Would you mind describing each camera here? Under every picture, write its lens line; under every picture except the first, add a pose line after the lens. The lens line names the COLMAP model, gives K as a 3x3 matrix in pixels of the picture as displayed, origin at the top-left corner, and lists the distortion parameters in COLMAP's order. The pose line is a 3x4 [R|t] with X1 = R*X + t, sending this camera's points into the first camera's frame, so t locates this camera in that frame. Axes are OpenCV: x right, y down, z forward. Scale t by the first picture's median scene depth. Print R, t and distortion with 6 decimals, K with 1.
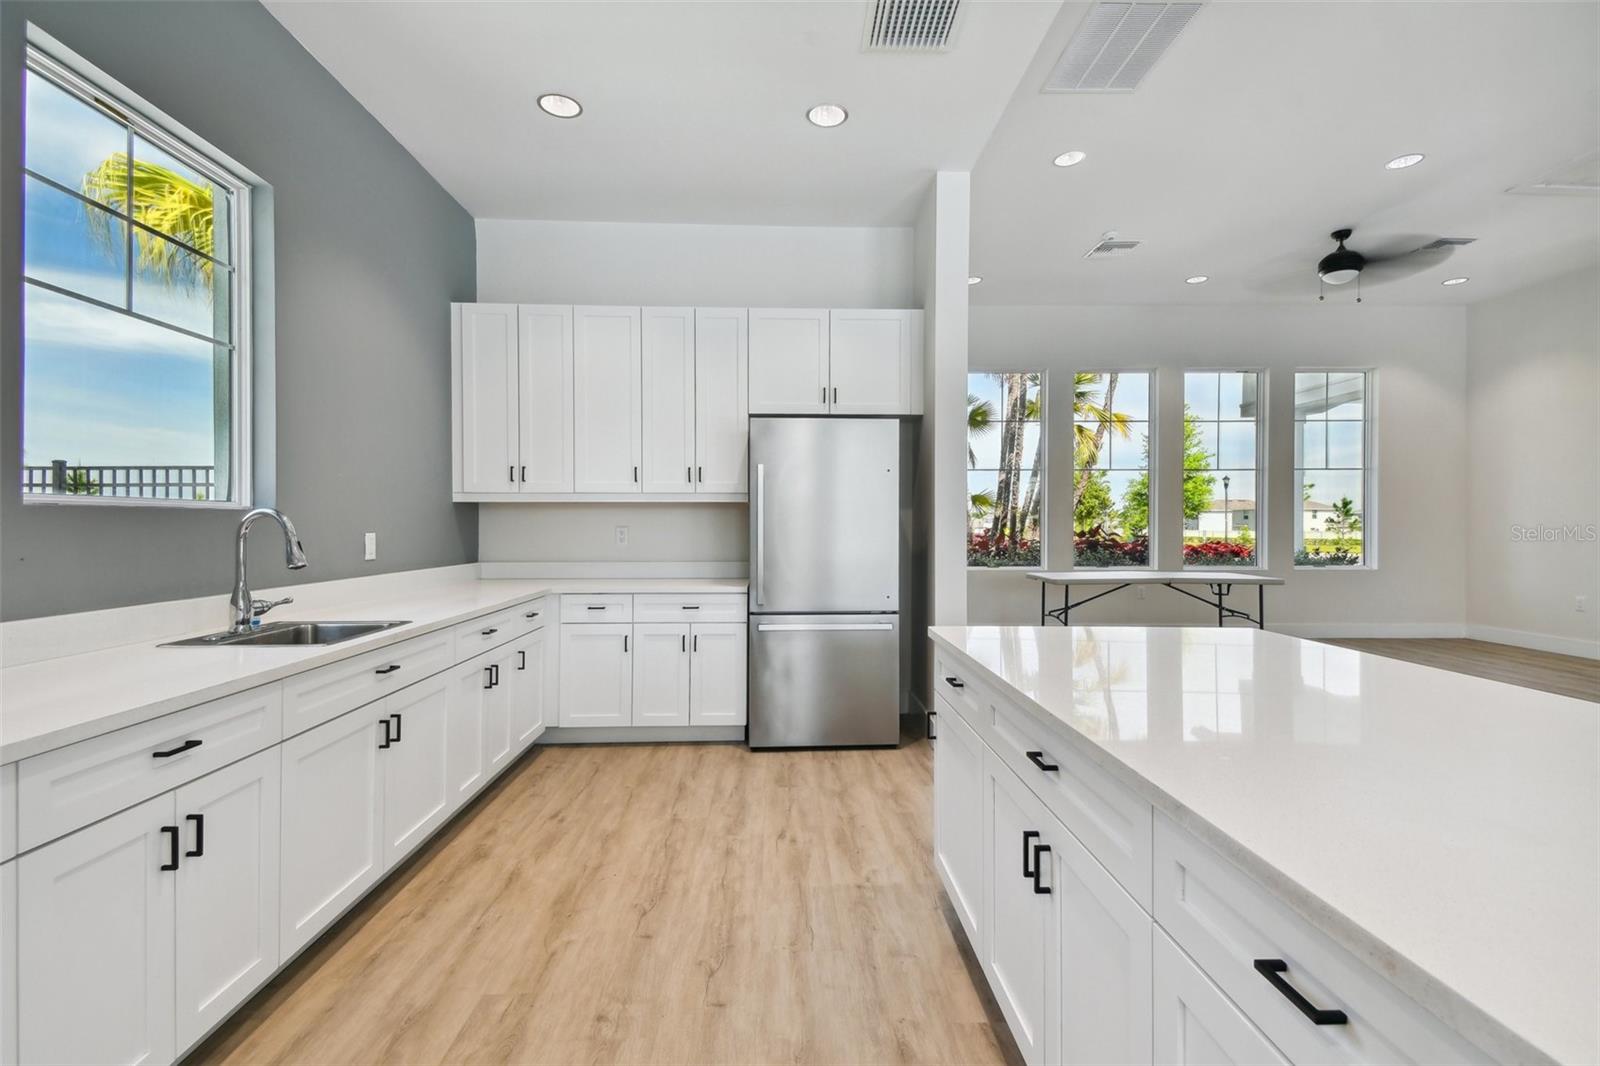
lens RADIAL K [[709.8, 0, 800.0], [0, 709.8, 533.0], [0, 0, 1]] dist [-0.001262, -0.000267]
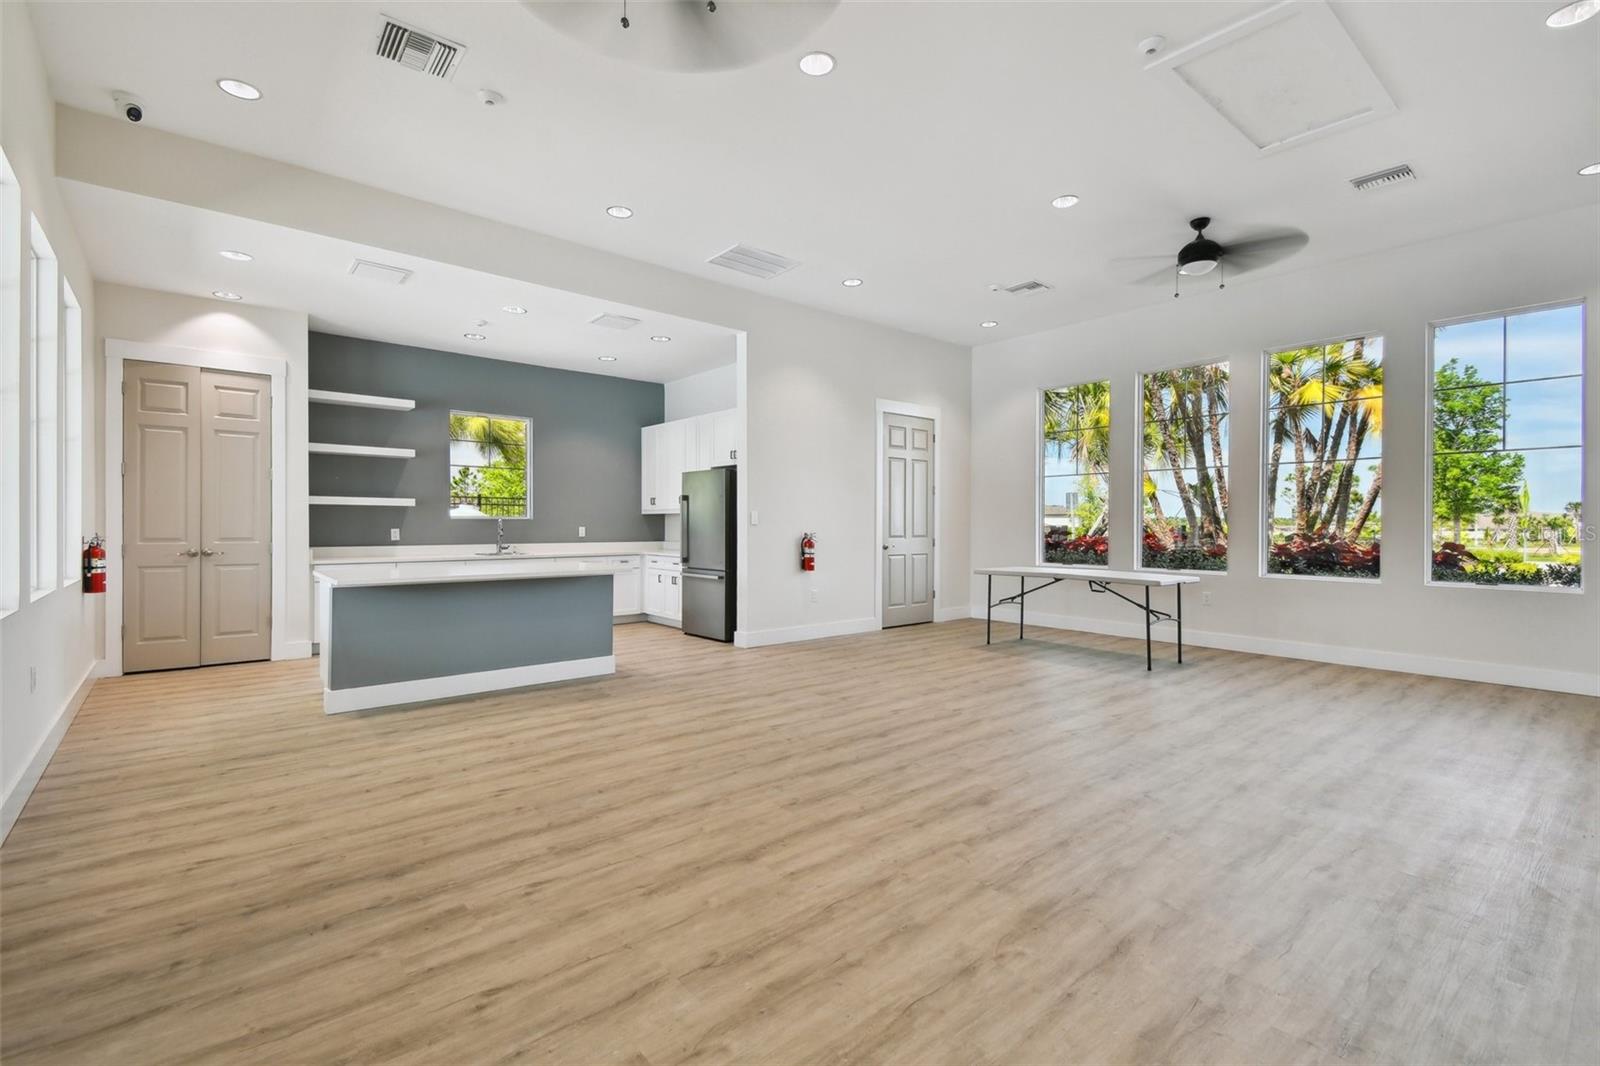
lens RADIAL K [[709.8, 0, 800.0], [0, 709.8, 533.0], [0, 0, 1]] dist [-0.001262, -0.000267]
pose [[0.611922, 0.008816, -0.790869, 1.402161], [-0.020058, 0.999789, -0.004375, 0.012372], [0.790664, 0.018540, 0.611970, 0.009143]]
